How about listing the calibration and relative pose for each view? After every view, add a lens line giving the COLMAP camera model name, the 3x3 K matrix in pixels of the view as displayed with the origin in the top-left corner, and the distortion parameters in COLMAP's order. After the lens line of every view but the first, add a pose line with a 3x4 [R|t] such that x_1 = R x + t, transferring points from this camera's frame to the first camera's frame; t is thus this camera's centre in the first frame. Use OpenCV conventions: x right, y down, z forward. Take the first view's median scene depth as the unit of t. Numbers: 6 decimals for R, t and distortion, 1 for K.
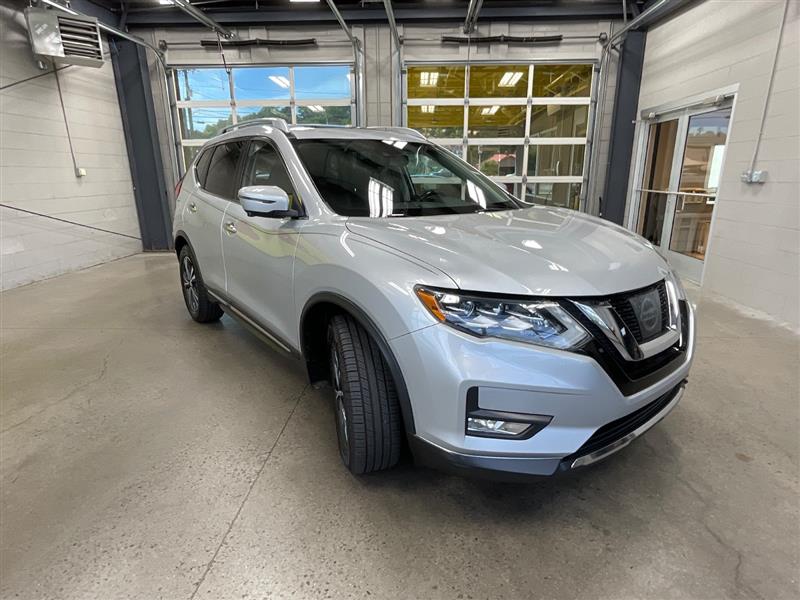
lens RADIAL K [[446.6, 0, 401.5], [0, 446.6, 300.5], [0, 0, 1]] dist [-0.021615, 0.015435]
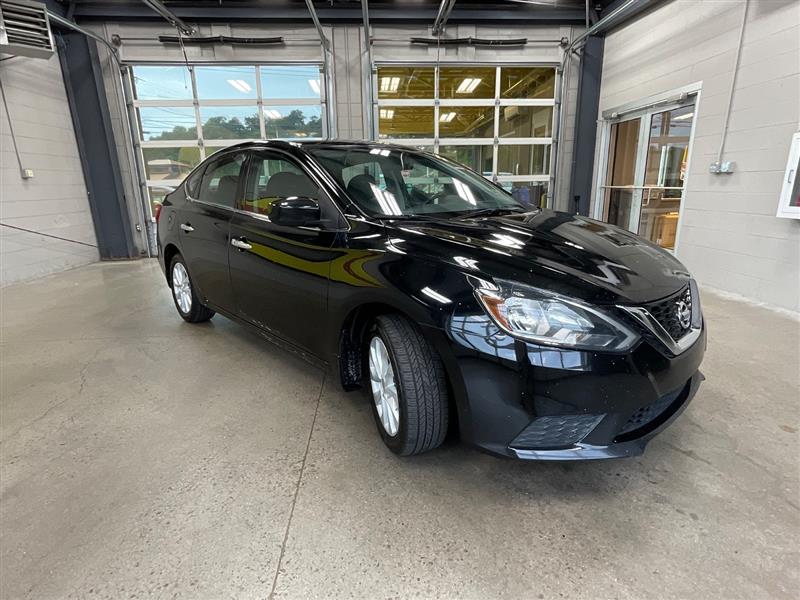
lens RADIAL K [[436.7, 0, 401.4], [0, 436.7, 300.4], [0, 0, 1]] dist [-0.022710, 0.017364]
pose [[0.993895, -0.039564, 0.102991, -0.055852], [0.041234, 0.999050, -0.014136, 0.013340], [-0.102334, 0.018297, 0.994582, 0.035024]]
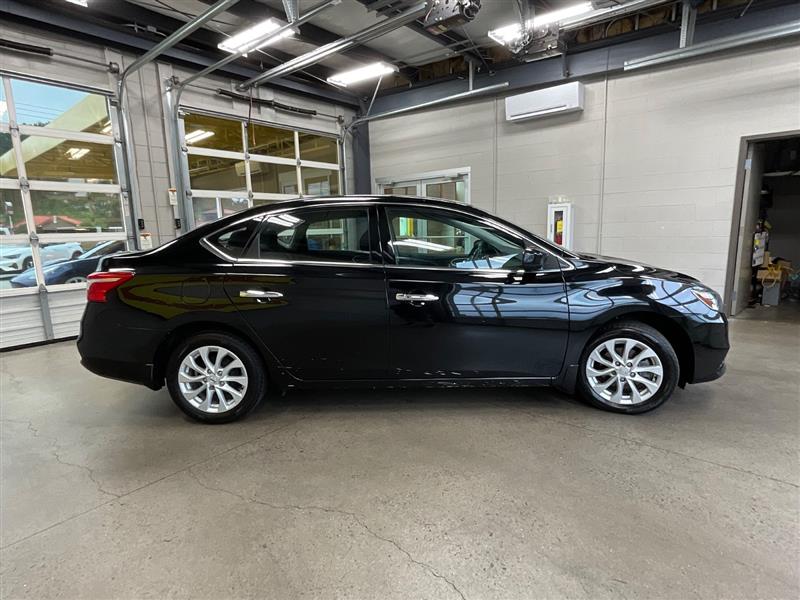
lens RADIAL K [[436.7, 0, 401.4], [0, 436.7, 300.4], [0, 0, 1]] dist [-0.022710, 0.017364]
pose [[0.607639, -0.142701, 0.781288, -0.466290], [0.241681, 0.970296, -0.010742, -0.044979], [-0.756548, 0.195350, 0.624078, 0.206514]]
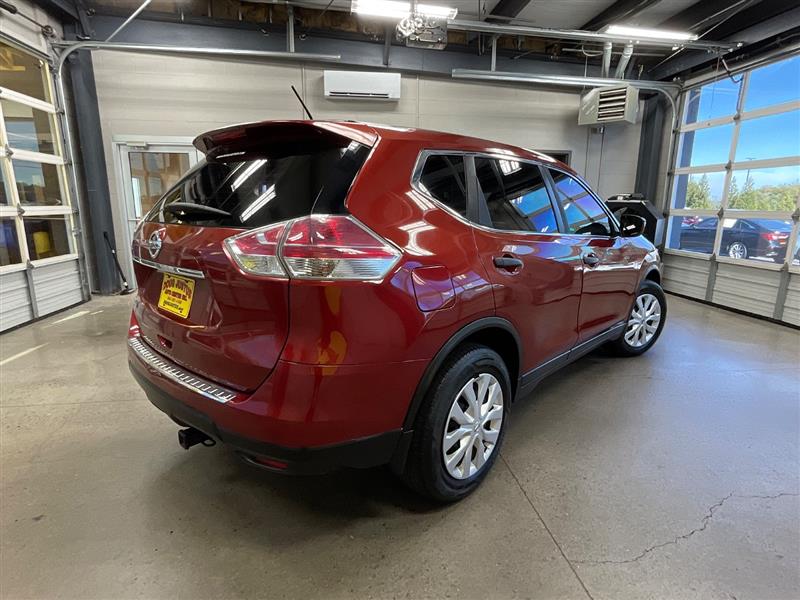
lens RADIAL K [[446.6, 0, 401.5], [0, 446.6, 300.5], [0, 0, 1]] dist [-0.021615, 0.015435]
pose [[-0.180727, -0.207217, 0.961457, -0.510234], [0.262843, 0.931823, 0.250237, -0.179392], [-0.947761, 0.297937, -0.113940, 0.632671]]
